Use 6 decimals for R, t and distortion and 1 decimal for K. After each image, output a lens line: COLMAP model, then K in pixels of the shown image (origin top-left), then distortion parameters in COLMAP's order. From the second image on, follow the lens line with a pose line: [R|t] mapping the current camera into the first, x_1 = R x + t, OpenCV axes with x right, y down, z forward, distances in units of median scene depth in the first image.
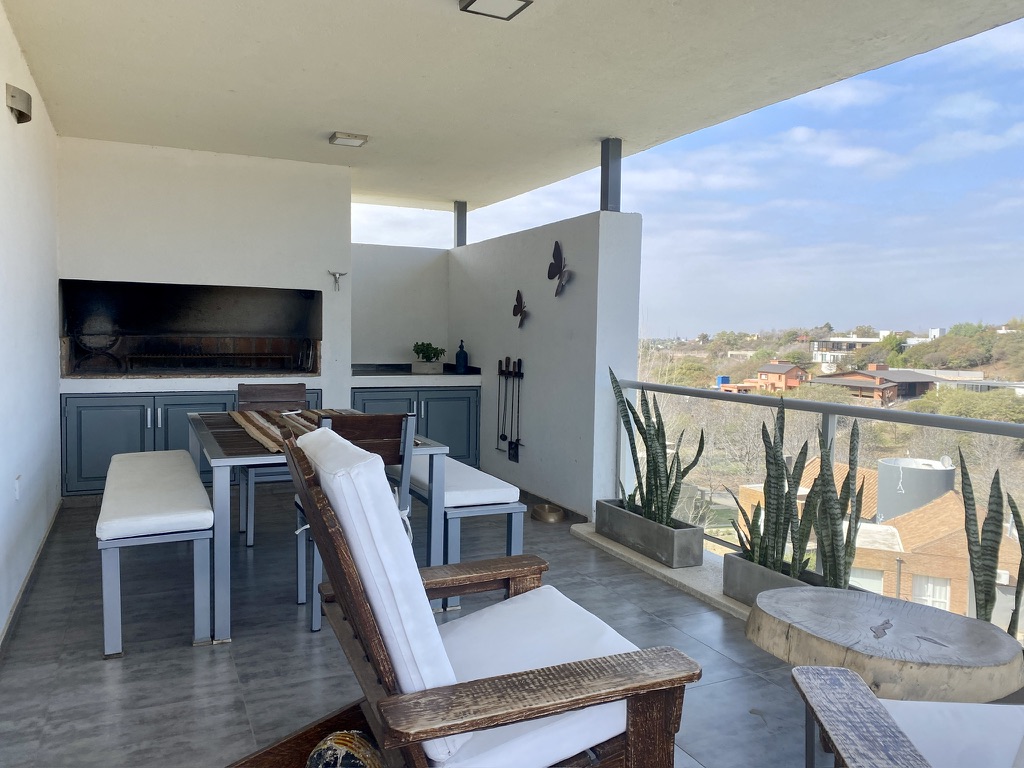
lens RADIAL K [[772.5, 0, 516.3], [0, 772.5, 381.8], [0, 0, 1]] dist [0.063189, -0.083307]
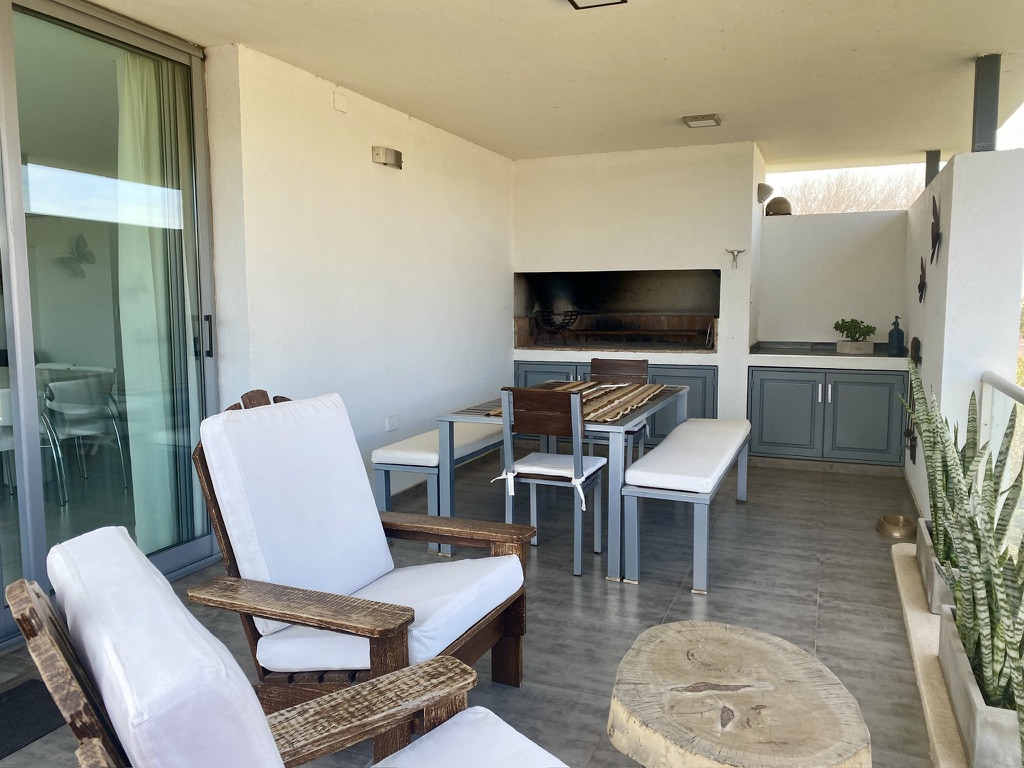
lens RADIAL K [[772.5, 0, 516.3], [0, 772.5, 381.8], [0, 0, 1]] dist [0.063189, -0.083307]
pose [[0.669869, 0.059885, -0.740060, 0.333972], [-0.032329, 0.998149, 0.051507, -0.013773], [0.741775, -0.010577, 0.670565, 0.112819]]
